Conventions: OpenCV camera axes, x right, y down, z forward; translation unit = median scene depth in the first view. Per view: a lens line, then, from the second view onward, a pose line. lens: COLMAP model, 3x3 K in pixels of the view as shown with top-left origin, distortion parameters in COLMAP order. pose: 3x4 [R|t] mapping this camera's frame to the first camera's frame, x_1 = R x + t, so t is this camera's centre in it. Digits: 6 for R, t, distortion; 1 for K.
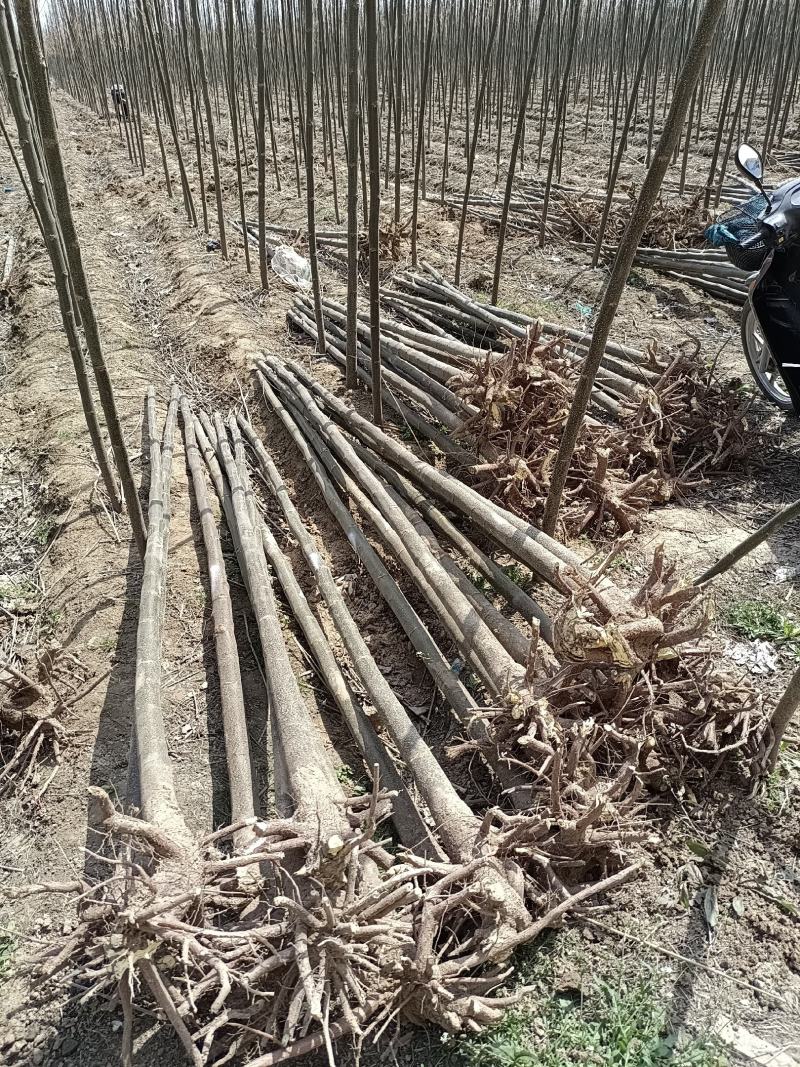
lens RADIAL K [[794.0, 0, 400.0], [0, 794.0, 533.5], [0, 0, 1]] dist [0.055178, -0.069185]
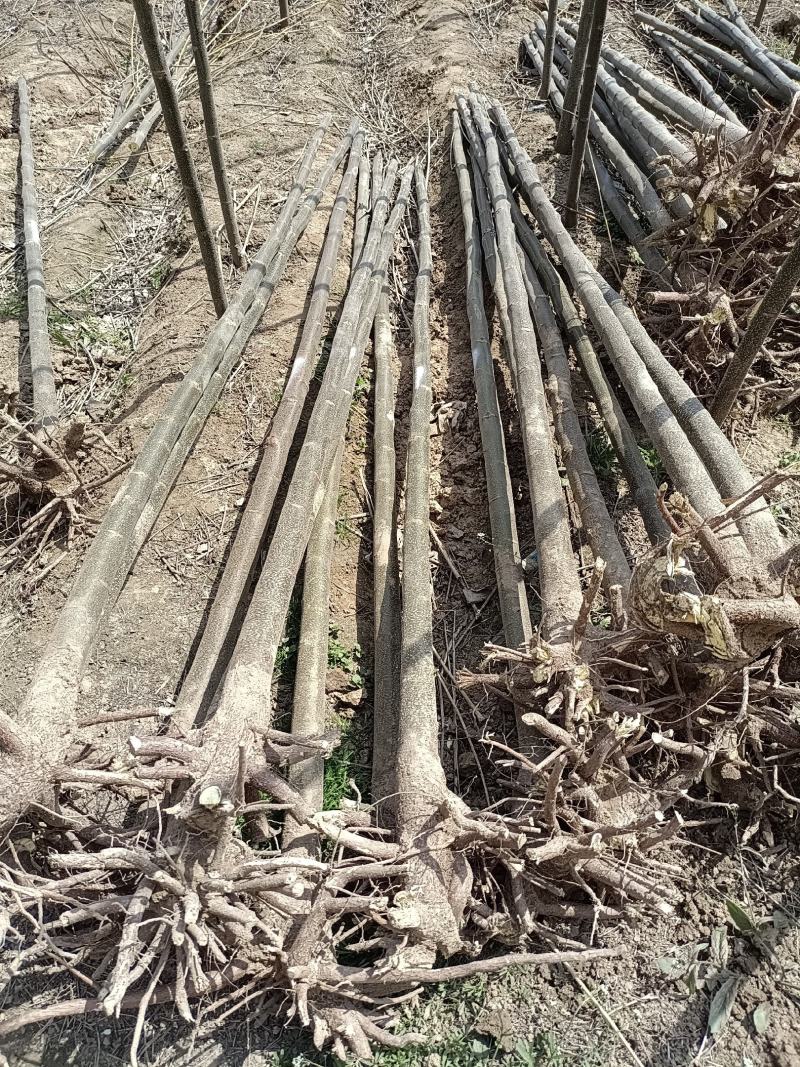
lens RADIAL K [[794.0, 0, 400.0], [0, 794.0, 533.5], [0, 0, 1]] dist [0.055178, -0.069185]
pose [[0.941005, 0.256848, -0.220316, 0.093450], [-0.186663, 0.937039, 0.295152, -0.051212], [0.282254, -0.236614, 0.929702, 0.197082]]
